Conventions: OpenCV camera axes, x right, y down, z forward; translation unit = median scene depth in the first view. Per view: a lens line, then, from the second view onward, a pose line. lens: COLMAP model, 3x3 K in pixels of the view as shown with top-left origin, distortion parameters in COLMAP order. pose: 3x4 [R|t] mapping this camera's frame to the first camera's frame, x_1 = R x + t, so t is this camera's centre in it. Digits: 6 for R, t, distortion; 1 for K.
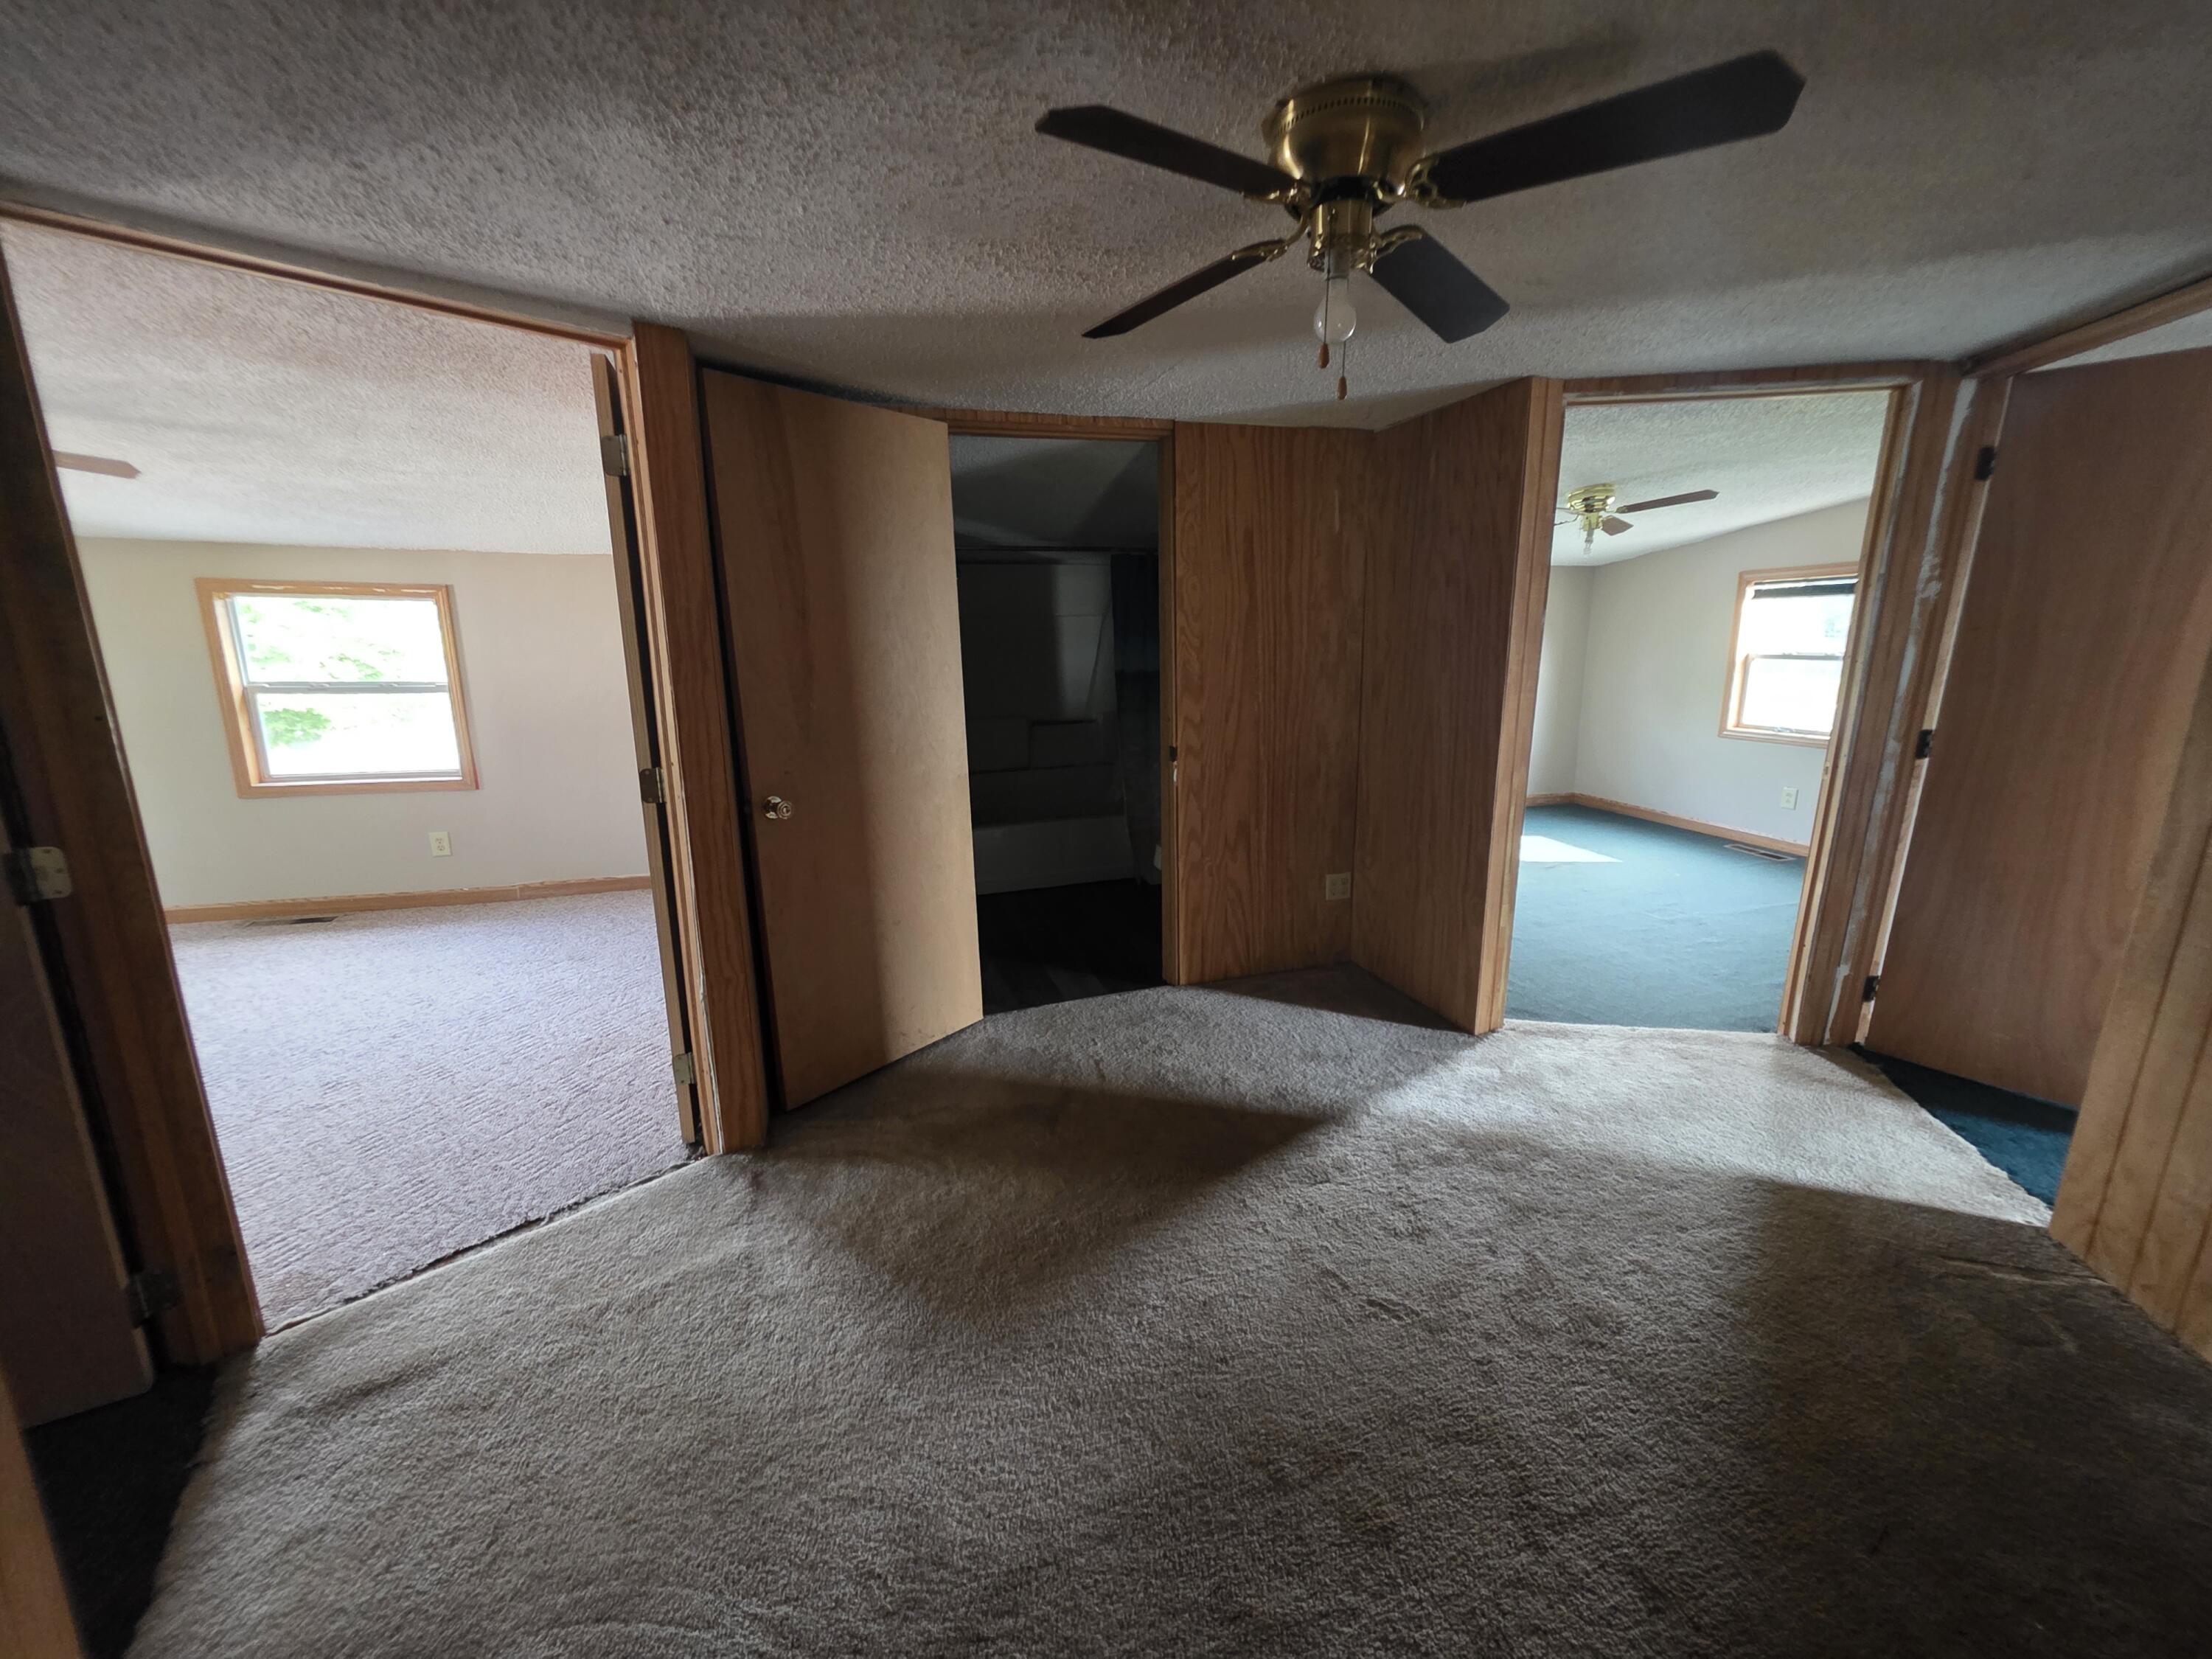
lens RADIAL K [[885.8, 0, 1107.9], [0, 885.8, 839.5], [0, 0, 1]] dist [-0.000648, -0.000272]
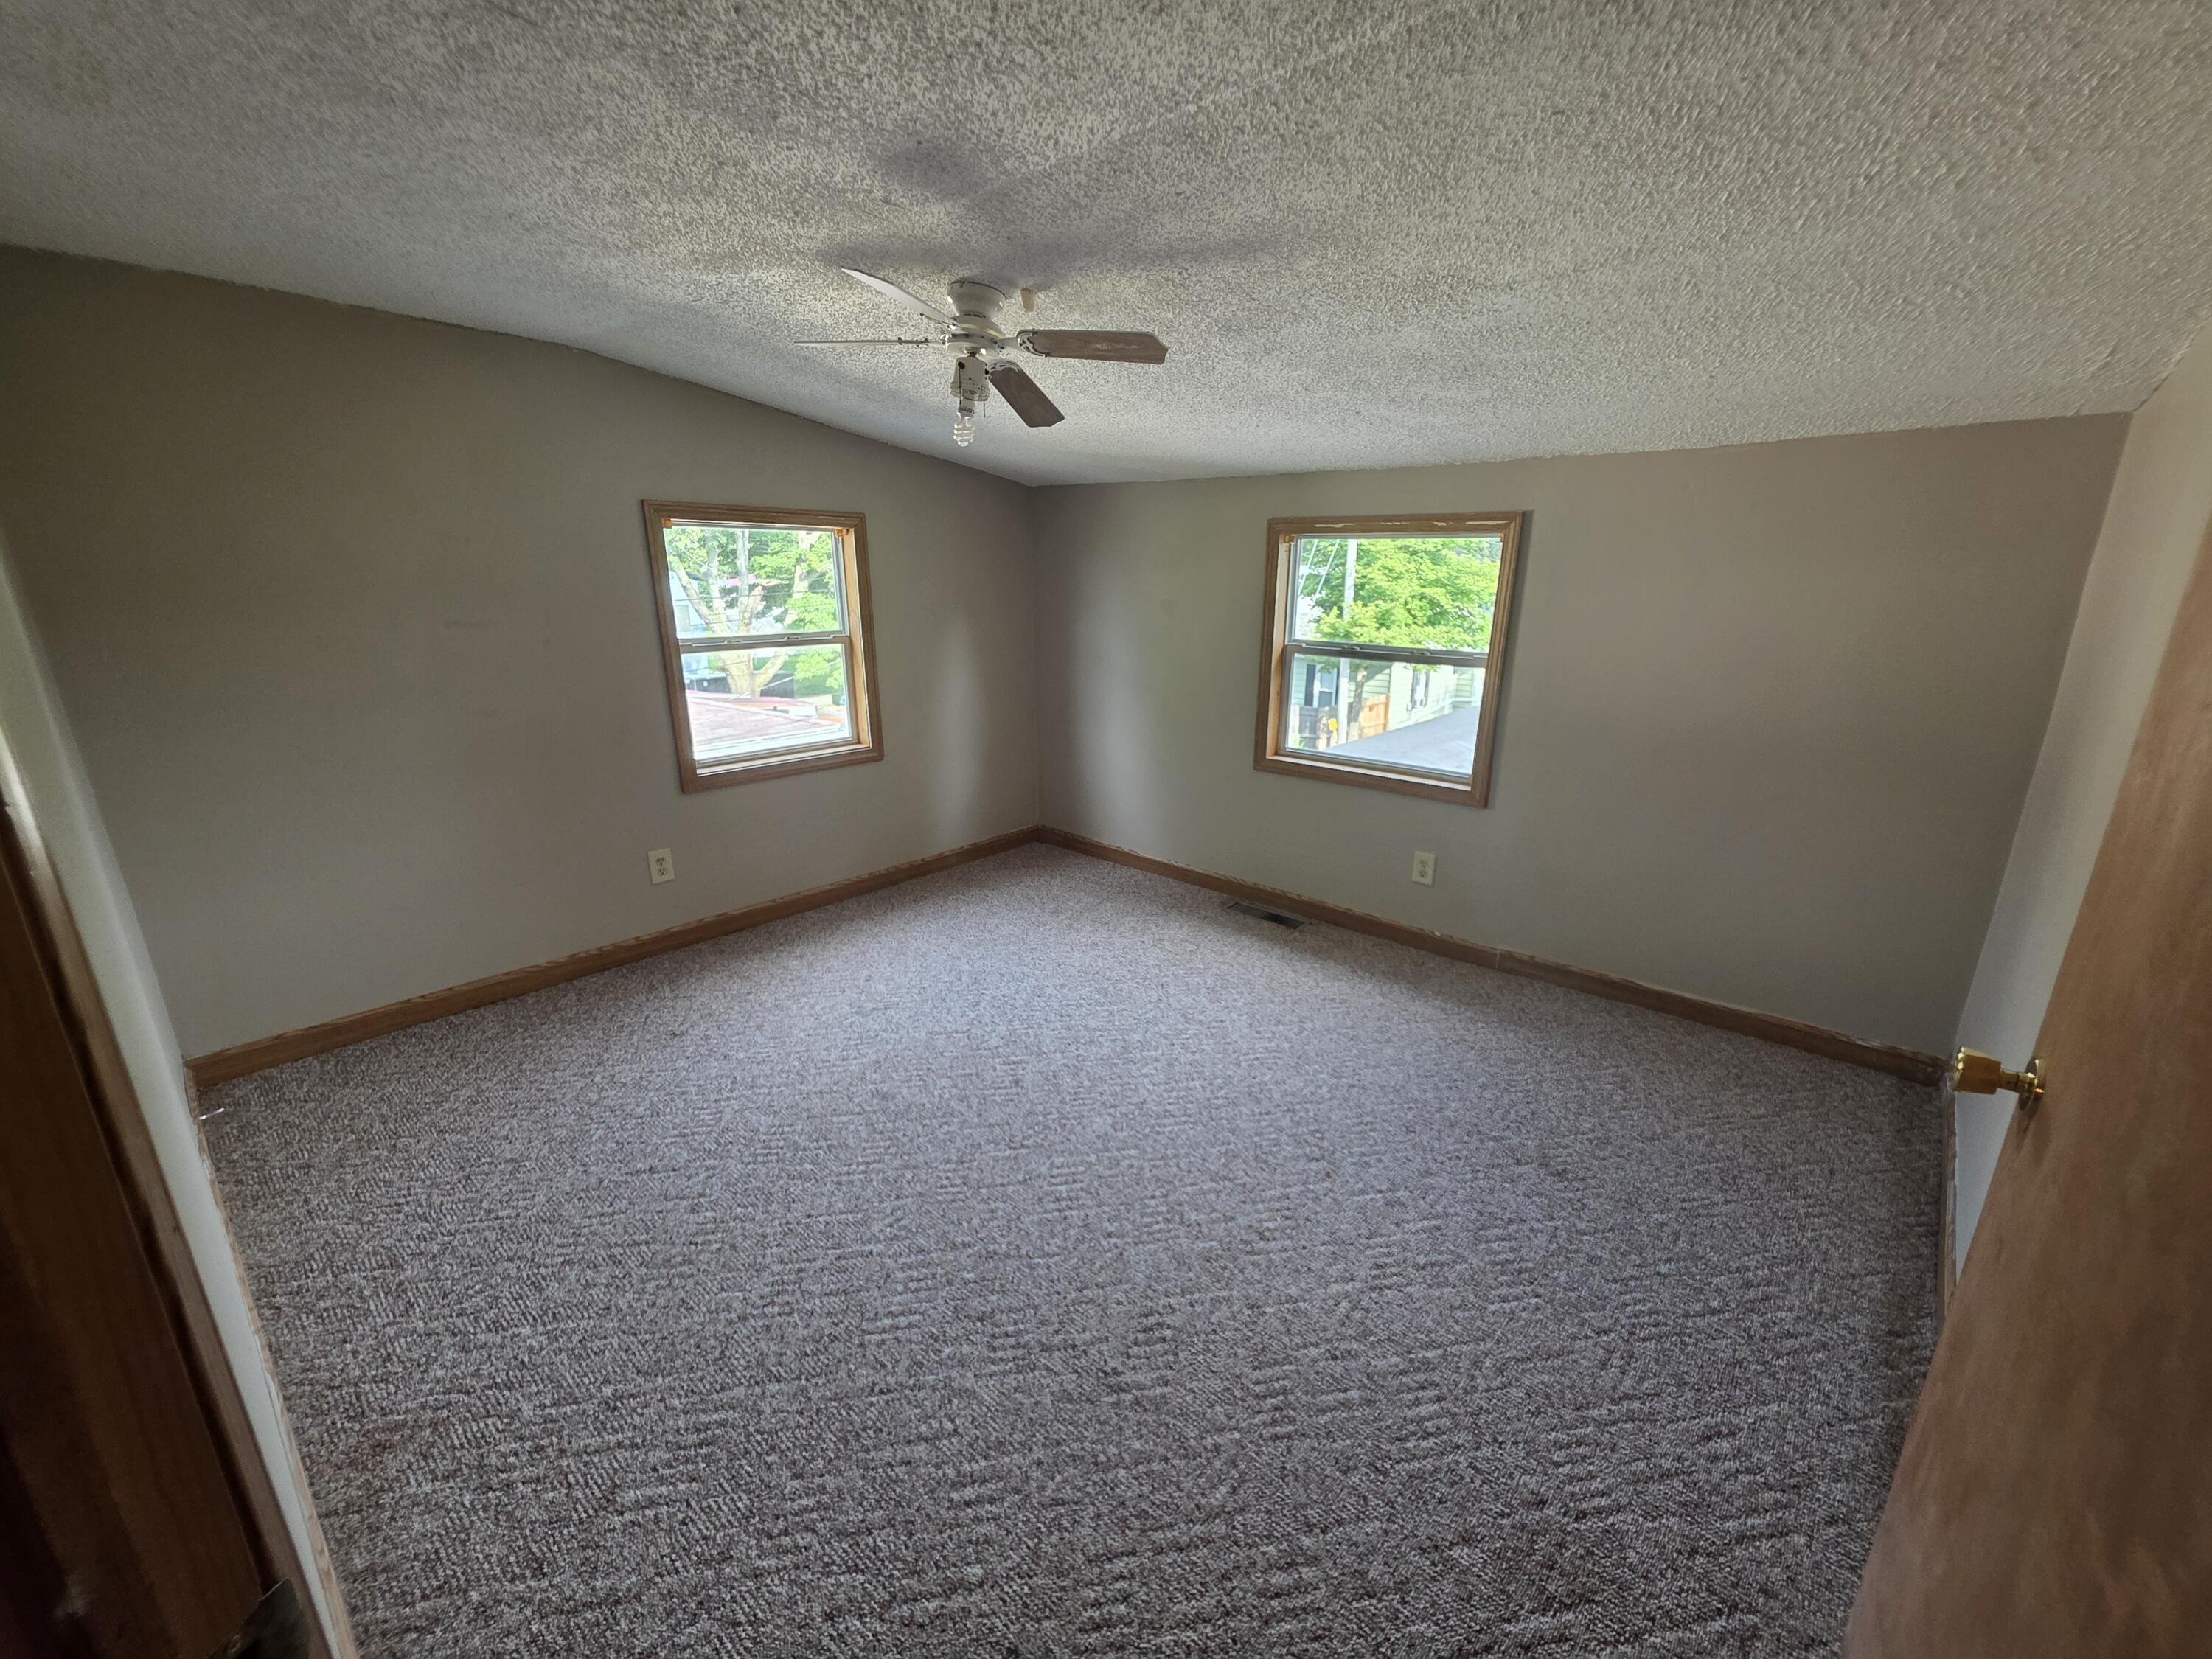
lens RADIAL K [[885.8, 0, 1107.9], [0, 885.8, 839.5], [0, 0, 1]] dist [-0.000648, -0.000272]
pose [[0.507265, 0.244208, -0.826465, -0.293159], [-0.190576, 0.967055, 0.168779, -0.099995], [0.840454, 0.071888, 0.537093, 0.393598]]
